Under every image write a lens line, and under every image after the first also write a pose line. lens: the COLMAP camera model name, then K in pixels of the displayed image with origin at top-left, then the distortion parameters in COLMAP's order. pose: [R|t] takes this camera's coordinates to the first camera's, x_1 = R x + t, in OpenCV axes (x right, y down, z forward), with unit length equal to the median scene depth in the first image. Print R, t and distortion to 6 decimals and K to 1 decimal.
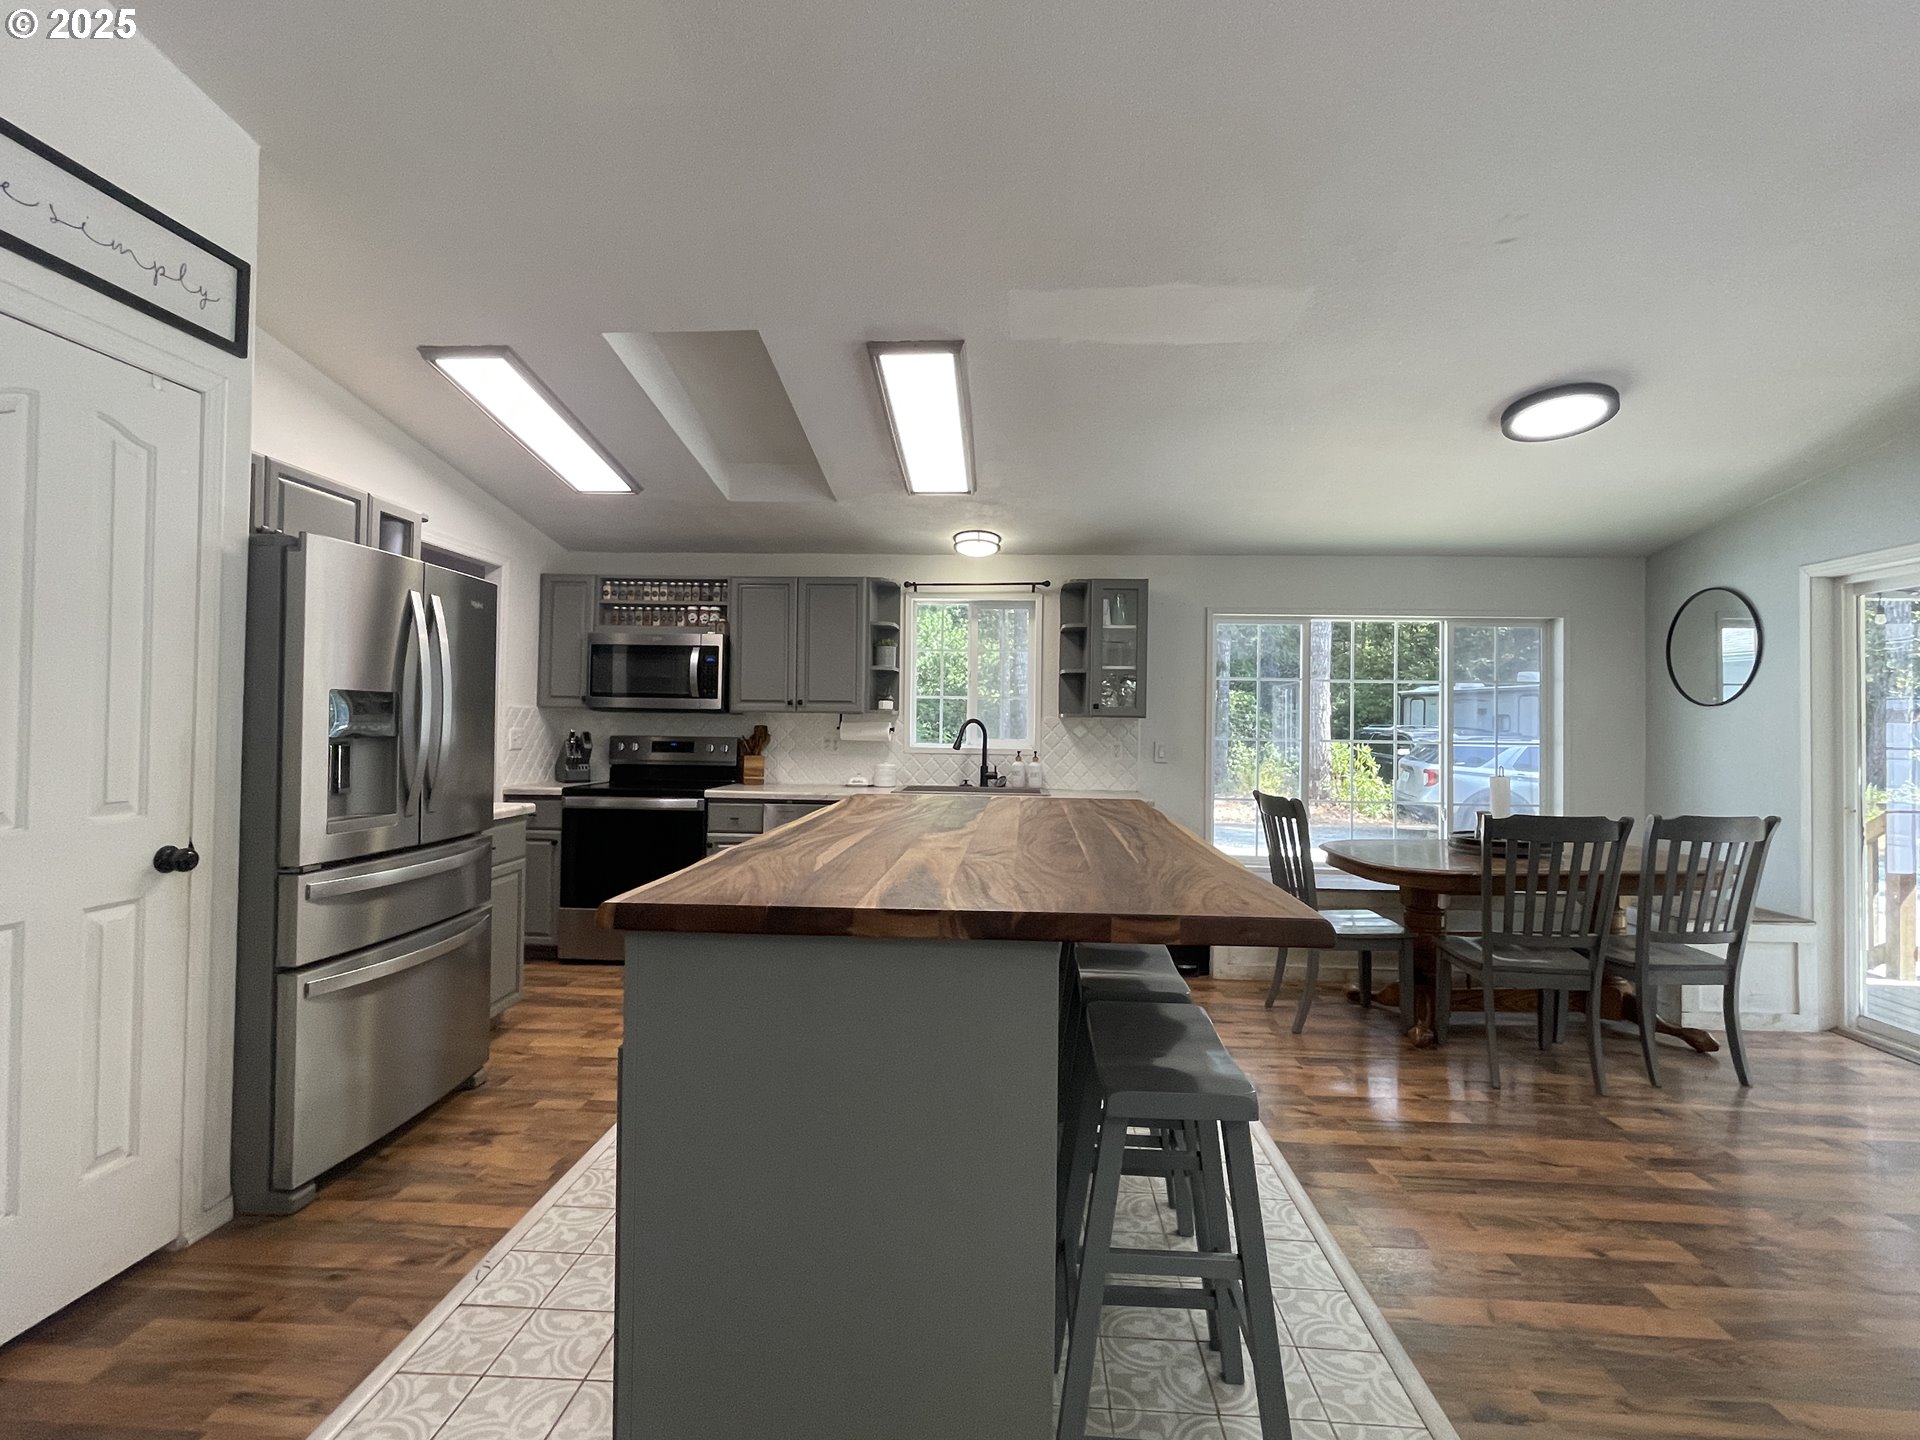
lens RADIAL K [[911.3, 0, 958.1], [0, 911.3, 714.7], [0, 0, 1]] dist [0.002104, 0.000828]
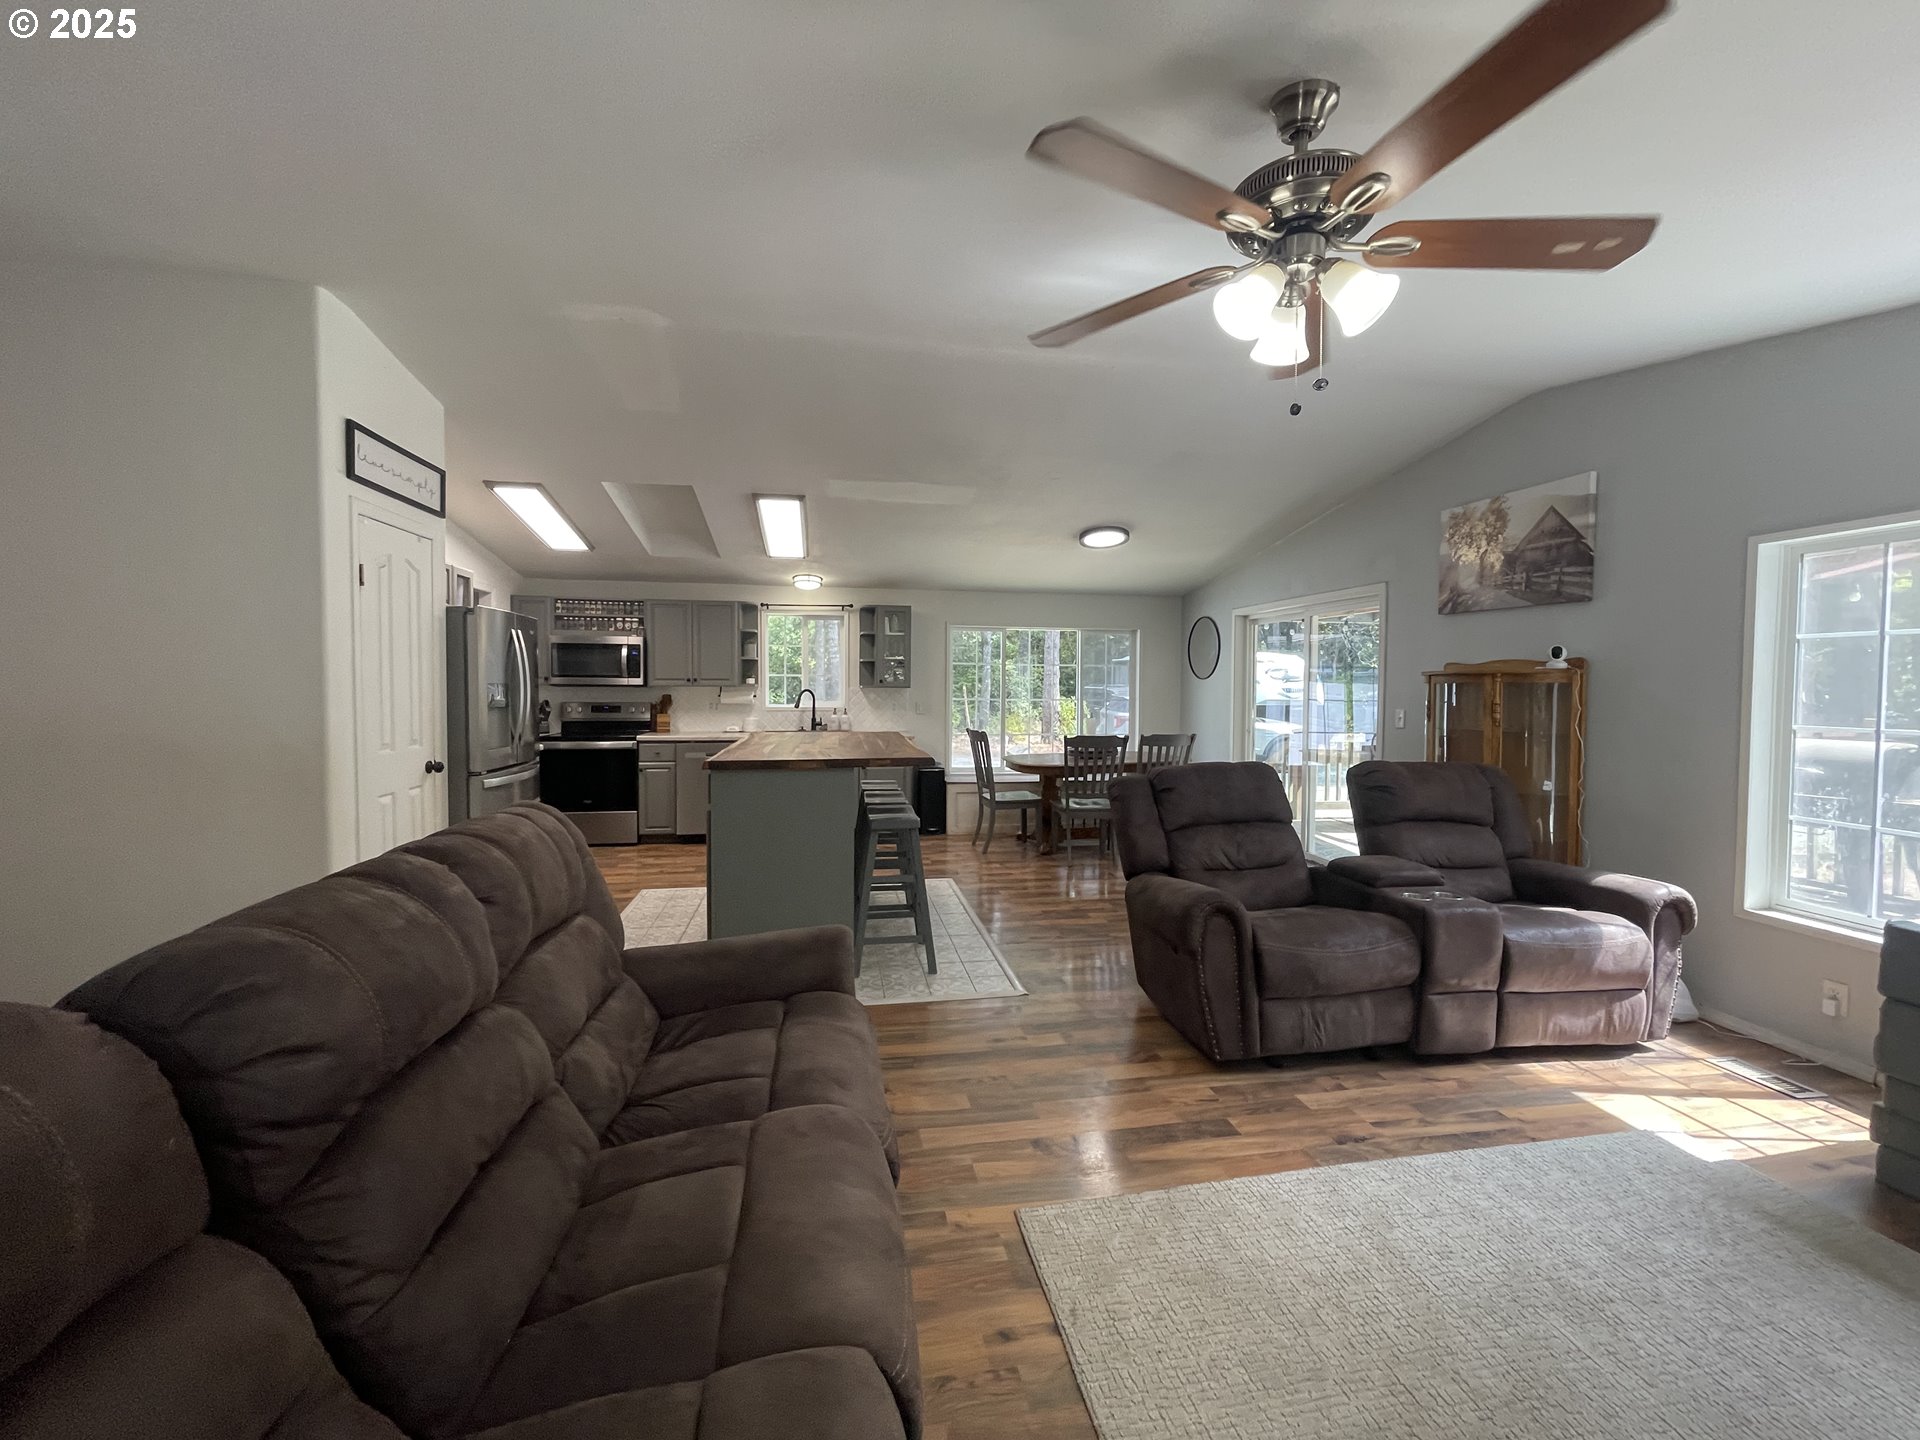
lens RADIAL K [[776.8, 0, 964.9], [0, 776.8, 712.4], [0, 0, 1]] dist [-0.000633, 0.000006]
pose [[0.971460, -0.016809, 0.236609, -0.038630], [0.005573, 0.998828, 0.048075, -0.019666], [-0.237139, -0.045384, 0.970415, -0.431656]]
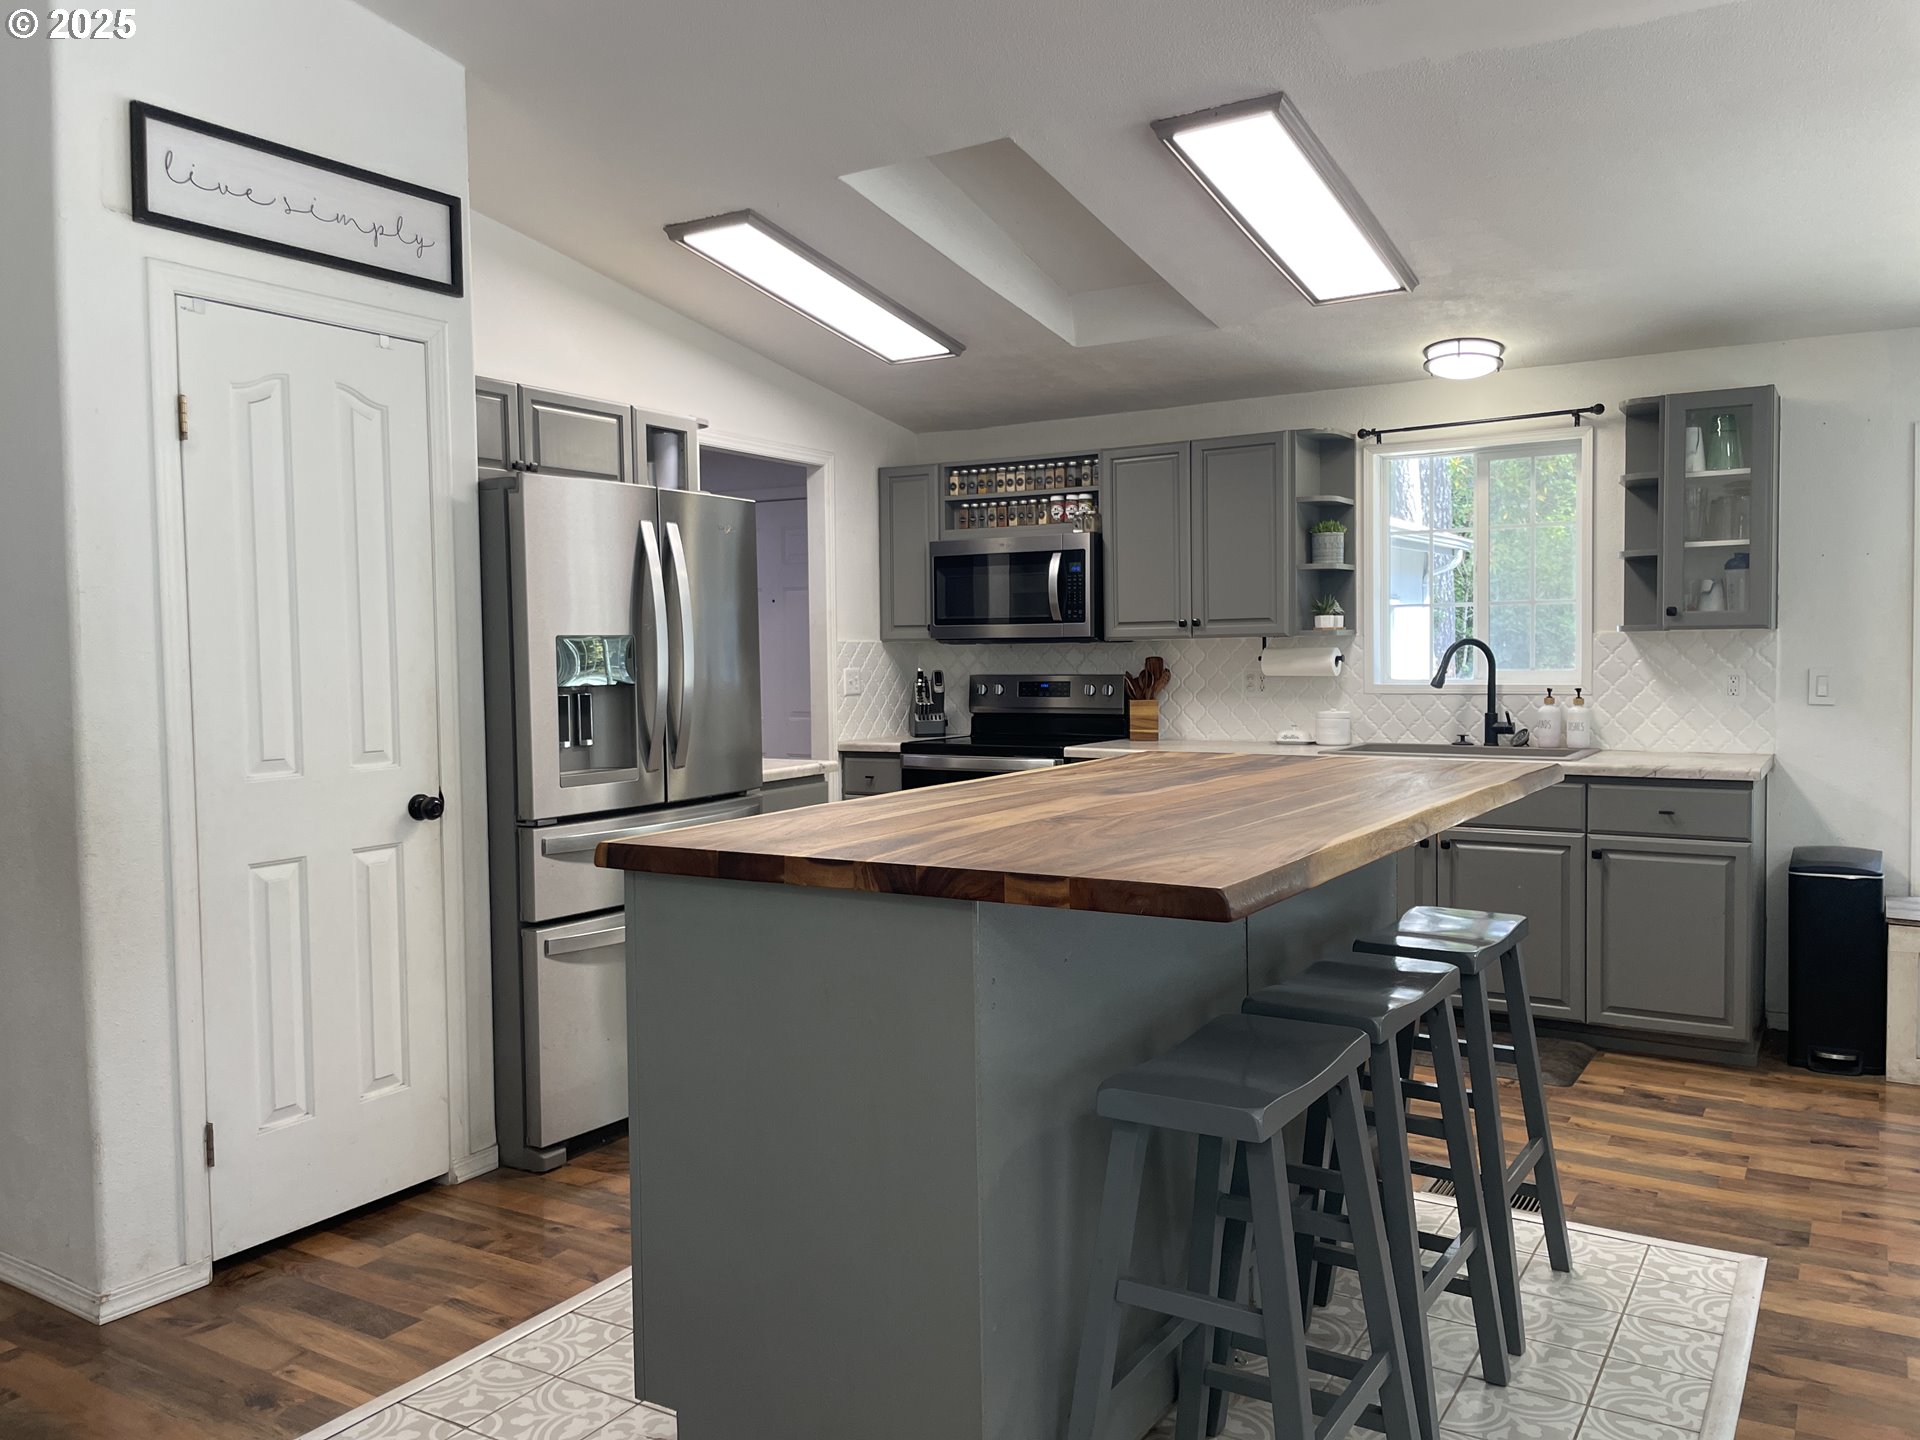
lens RADIAL K [[1459.3, 0, 960.0], [0, 1459.3, 720.0], [0, 0, 1]] dist [0.112557, -0.140914]
pose [[0.880777, -0.003232, -0.473520, 0.198676], [0.031547, 0.998156, 0.051867, -0.003313], [0.472479, -0.060621, 0.879255, -0.075352]]
